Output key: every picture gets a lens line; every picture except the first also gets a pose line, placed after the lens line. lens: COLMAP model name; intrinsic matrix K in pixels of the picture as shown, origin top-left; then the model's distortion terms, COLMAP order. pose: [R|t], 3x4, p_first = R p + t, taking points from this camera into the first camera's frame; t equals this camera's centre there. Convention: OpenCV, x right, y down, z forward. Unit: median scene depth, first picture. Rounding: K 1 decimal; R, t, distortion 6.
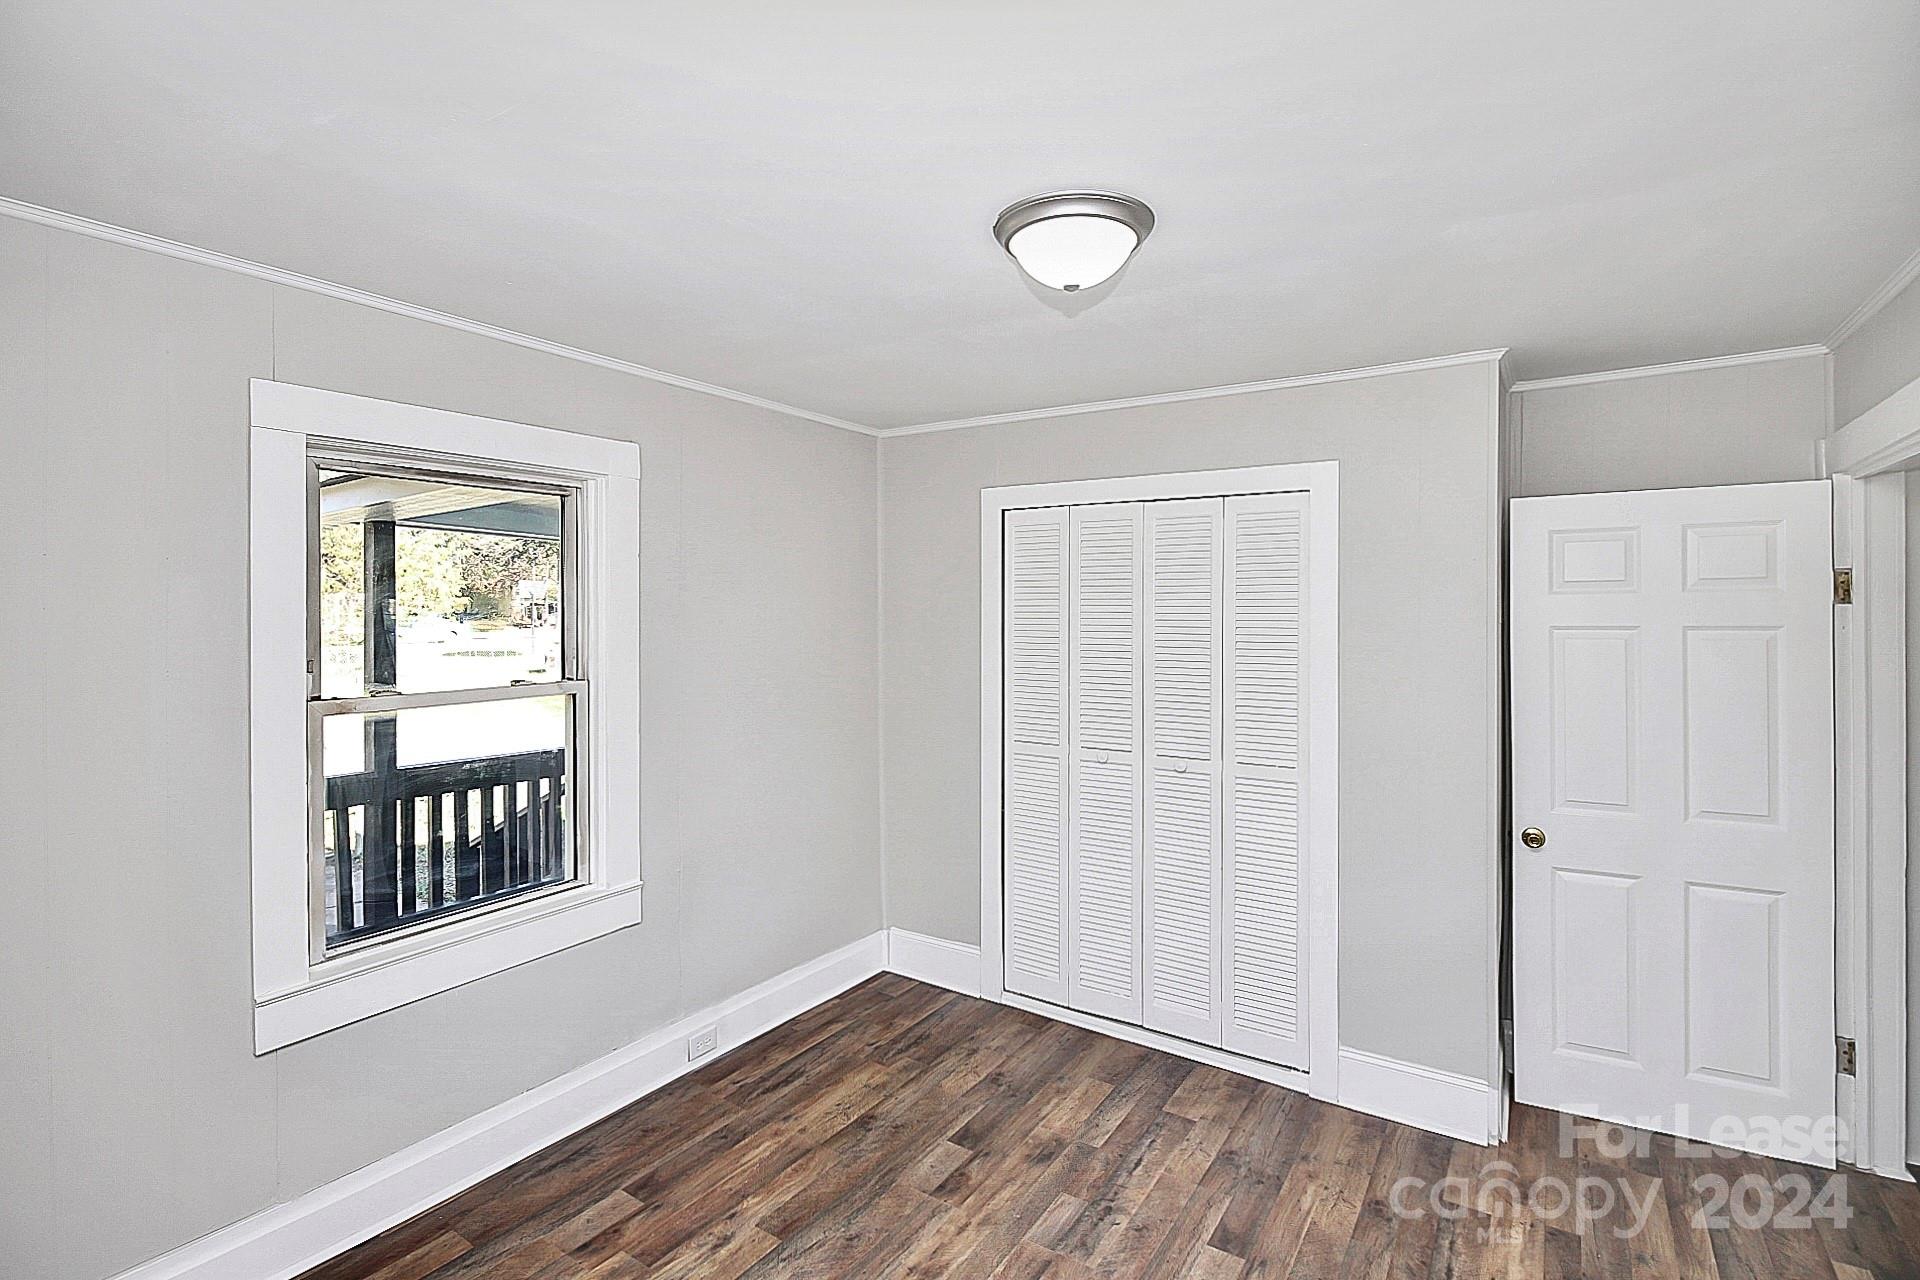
lens RADIAL K [[917.9, 0, 962.6], [0, 917.9, 612.4], [0, 0, 1]] dist [0.004398, -0.012705]
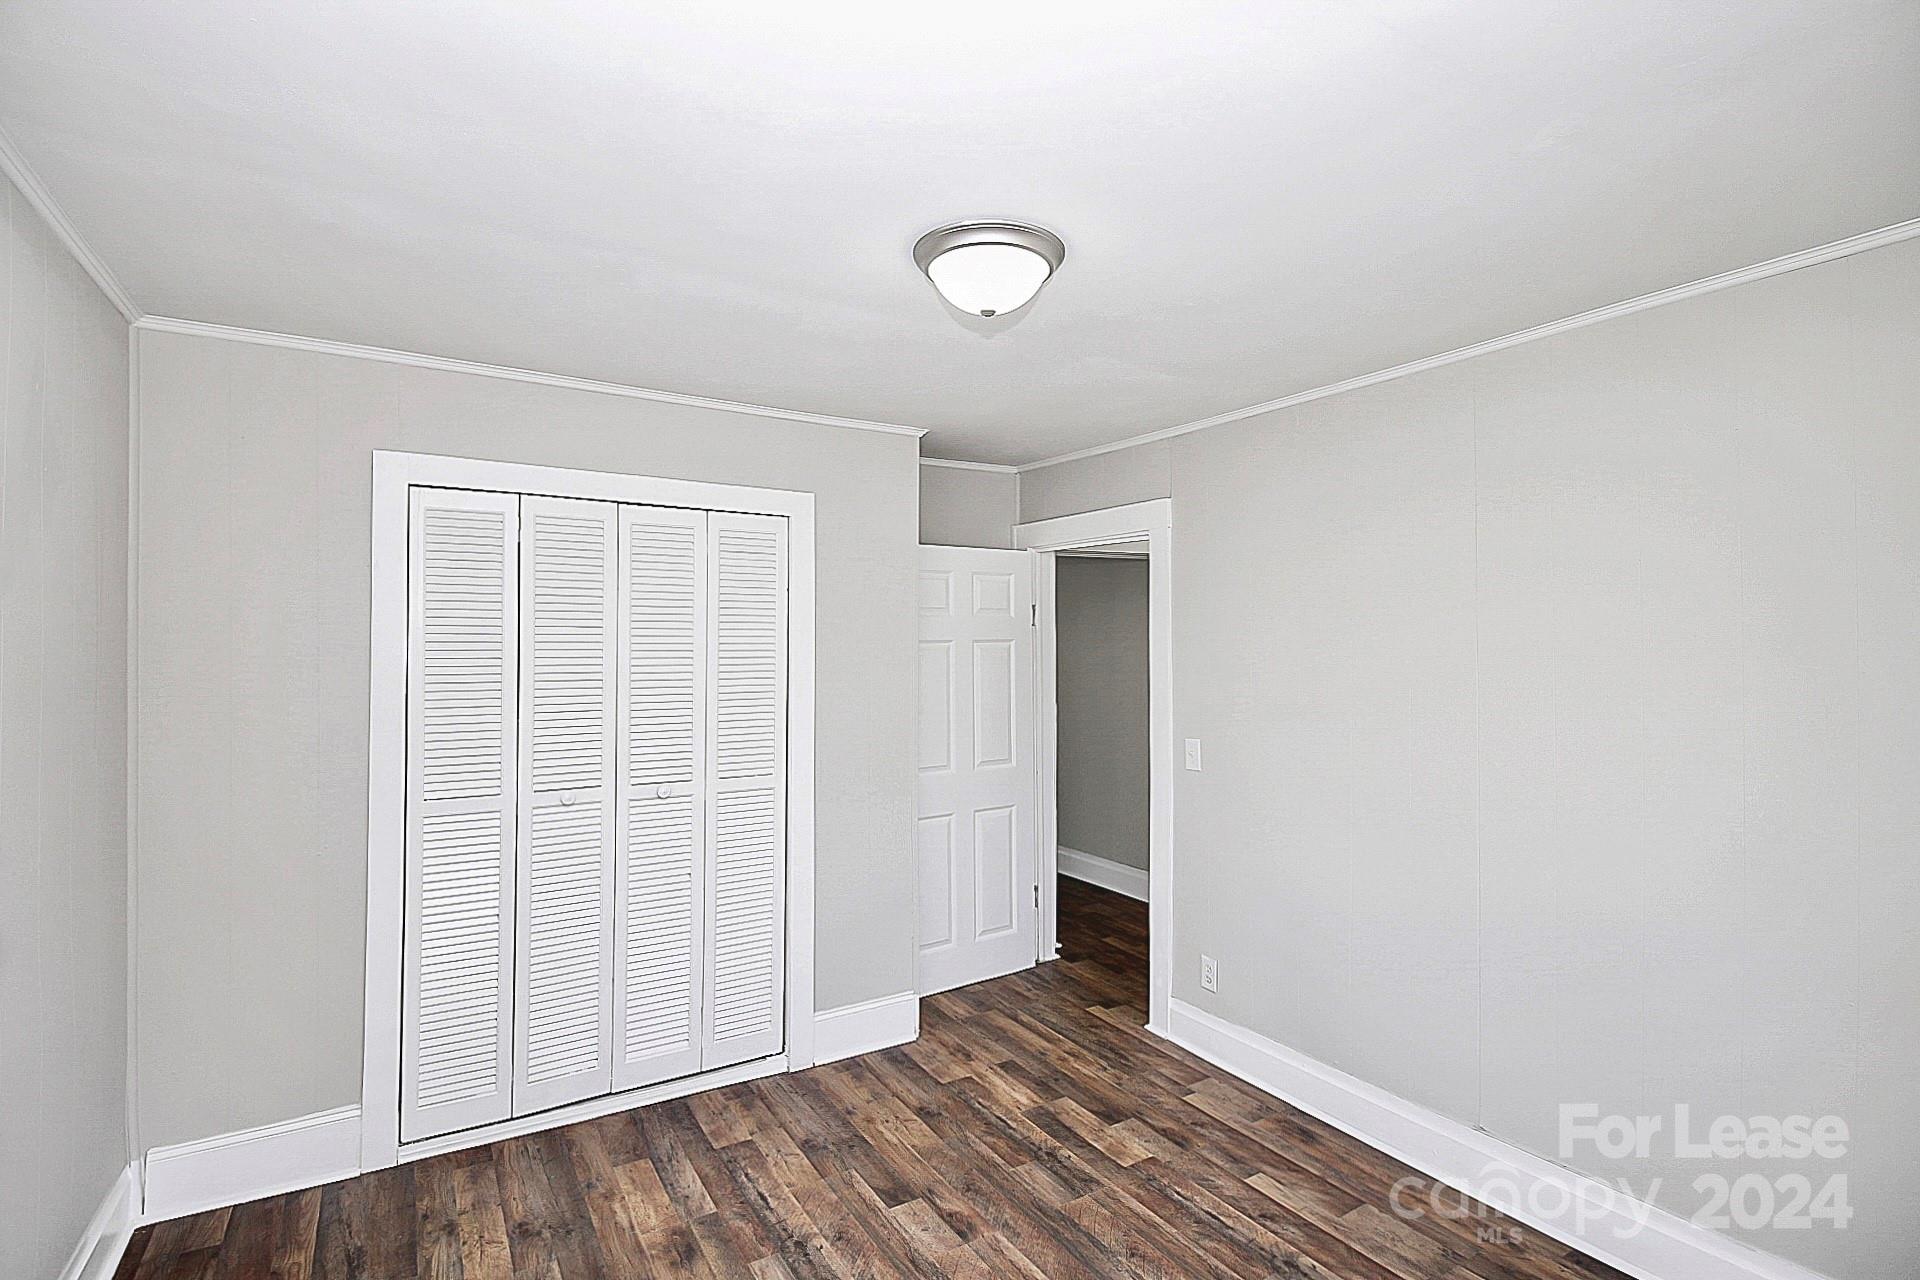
lens RADIAL K [[917.9, 0, 945.6], [0, 917.9, 637.6], [0, 0, 1]] dist [0.004398, -0.012705]
pose [[0.421124, 0.000135, 0.907003, -0.589323], [0.000947, 0.999999, -0.000588, 0.013039], [-0.907003, 0.001107, 0.421123, 0.411530]]
